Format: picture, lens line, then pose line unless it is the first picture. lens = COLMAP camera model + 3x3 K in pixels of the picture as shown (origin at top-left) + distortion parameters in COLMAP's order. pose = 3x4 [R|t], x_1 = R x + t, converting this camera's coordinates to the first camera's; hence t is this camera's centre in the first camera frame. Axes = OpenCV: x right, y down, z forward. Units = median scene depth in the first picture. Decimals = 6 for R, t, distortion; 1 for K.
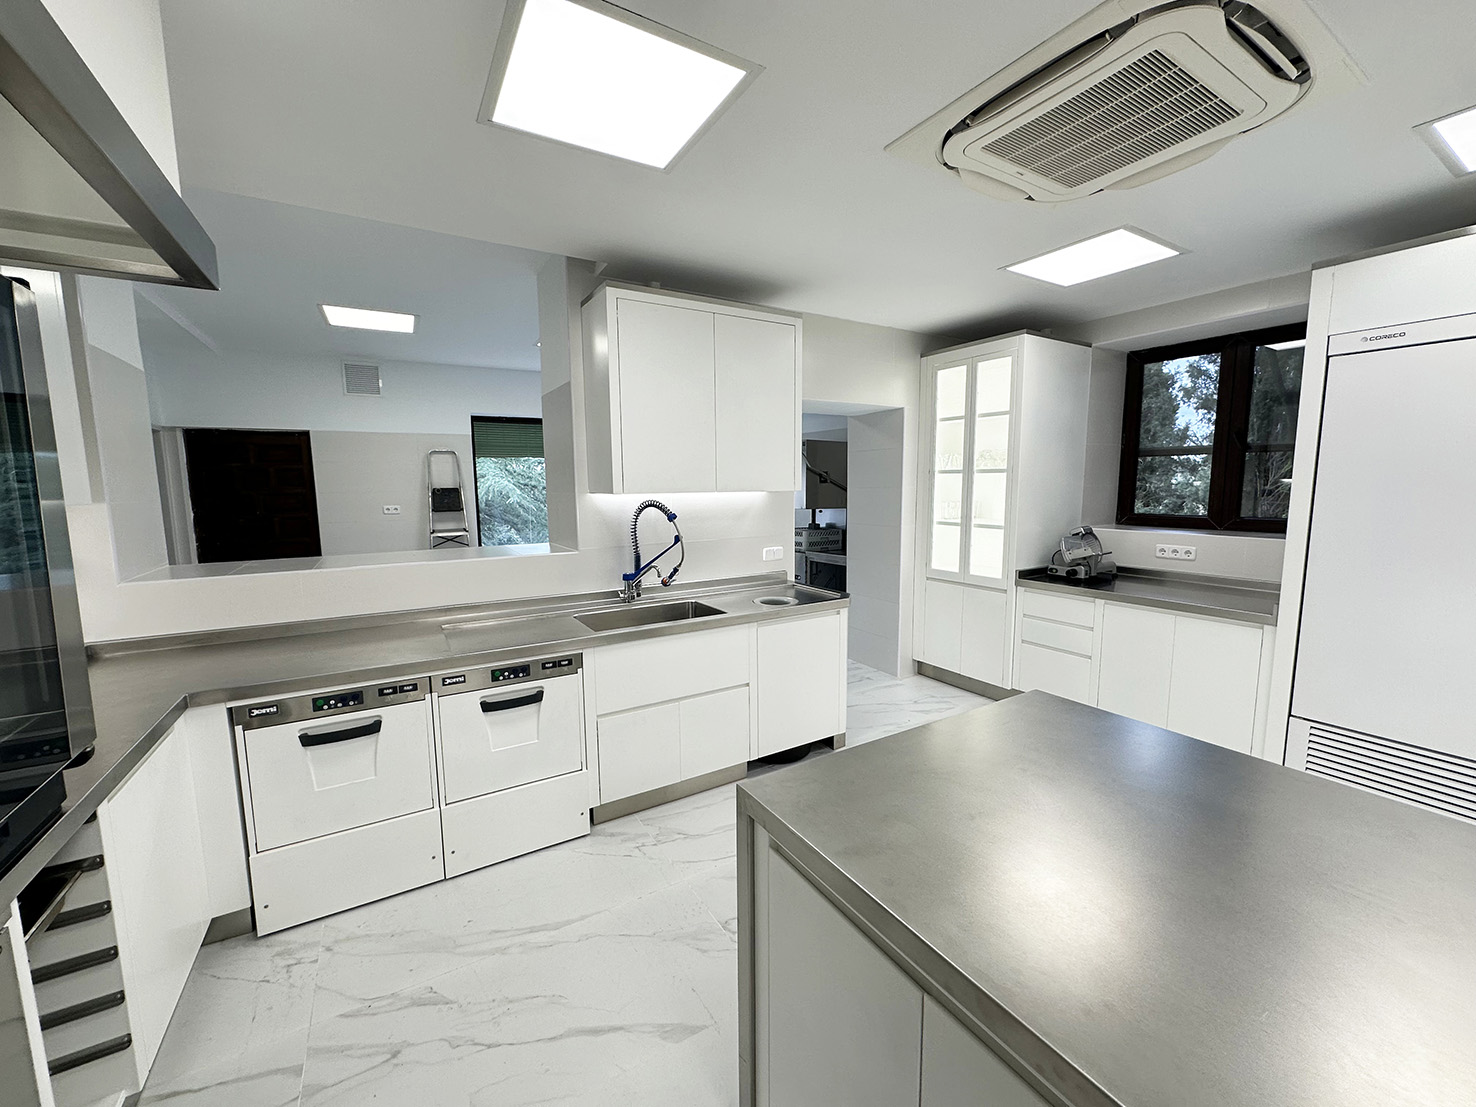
lens RADIAL K [[587.5, 0, 738.0], [0, 587.5, 553.5], [0, 0, 1]] dist [-0.003715, 0.000283]
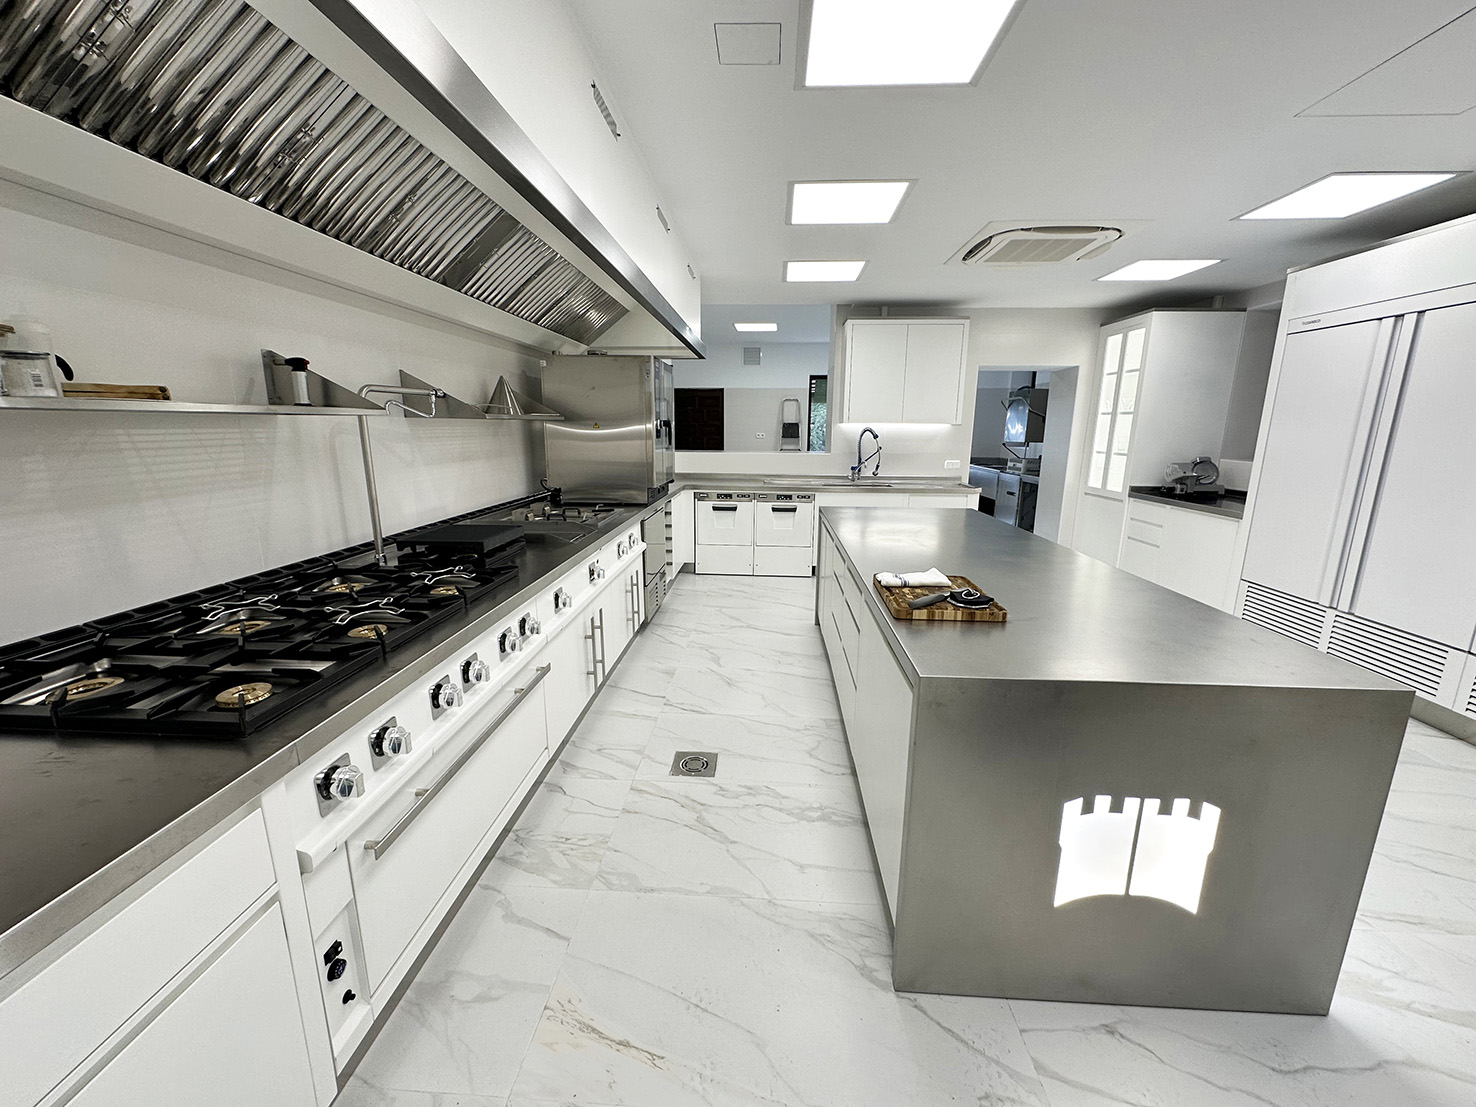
lens RADIAL K [[587.5, 0, 738.0], [0, 587.5, 553.5], [0, 0, 1]] dist [-0.003715, 0.000283]
pose [[0.825127, 0.134984, -0.548584, 0.493664], [-0.082900, 0.989455, 0.118774, 0.099568], [0.558832, -0.052526, 0.827616, -0.676470]]
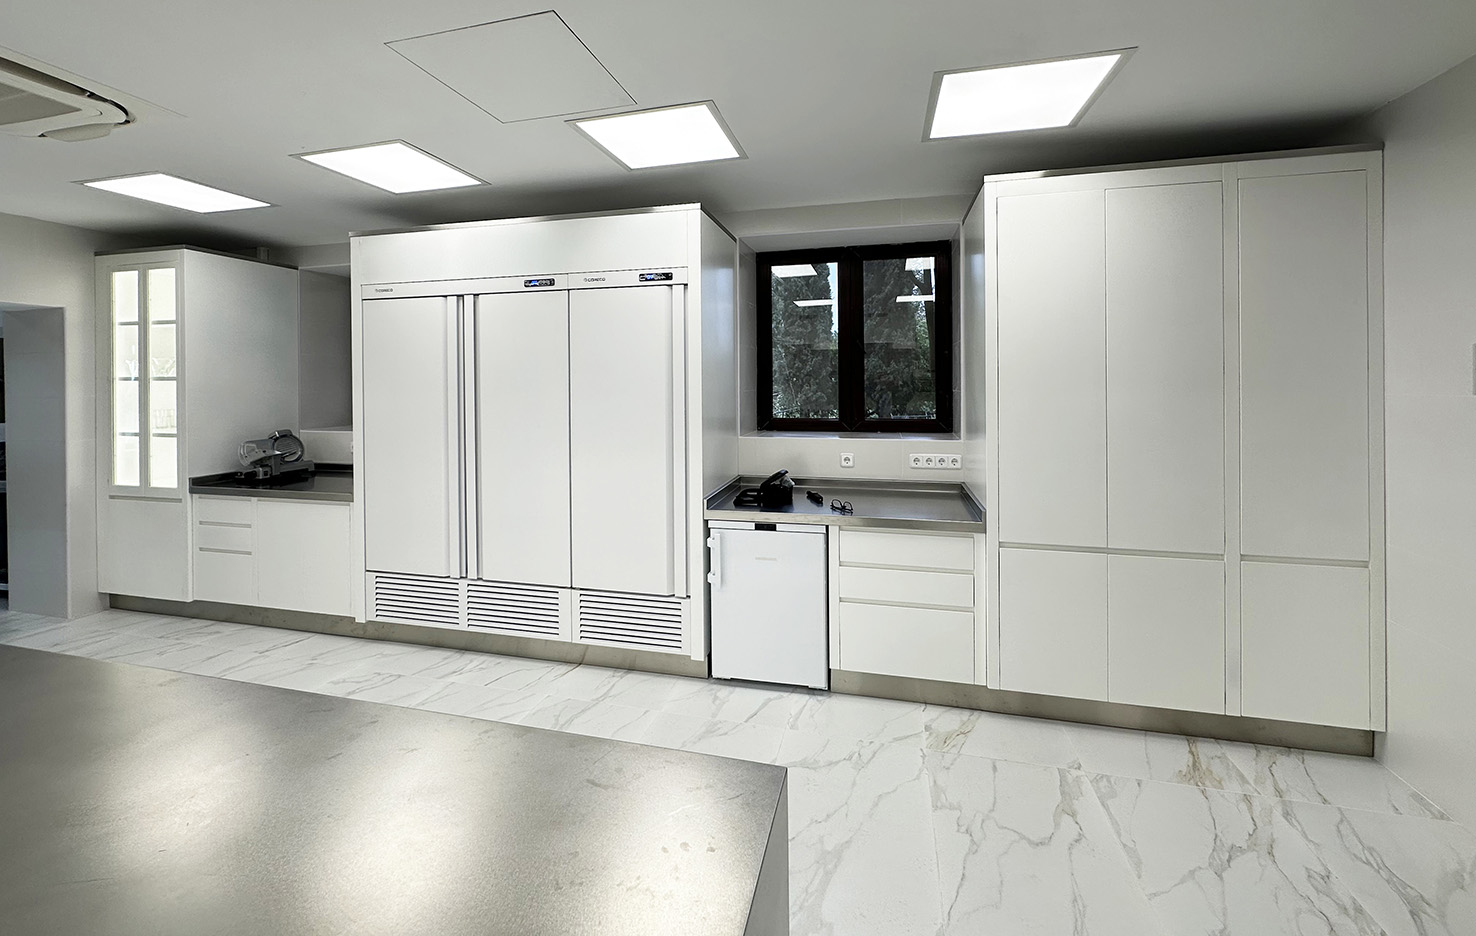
lens RADIAL K [[577.6, 0, 731.6], [0, 577.6, 379.2], [0, 0, 1]] dist [-0.006153, -0.000156]
pose [[0.710675, 0.001976, 0.703518, 0.443428], [0.087635, 0.991959, -0.091313, 0.032258], [-0.698041, 0.126547, 0.704787, -0.352238]]
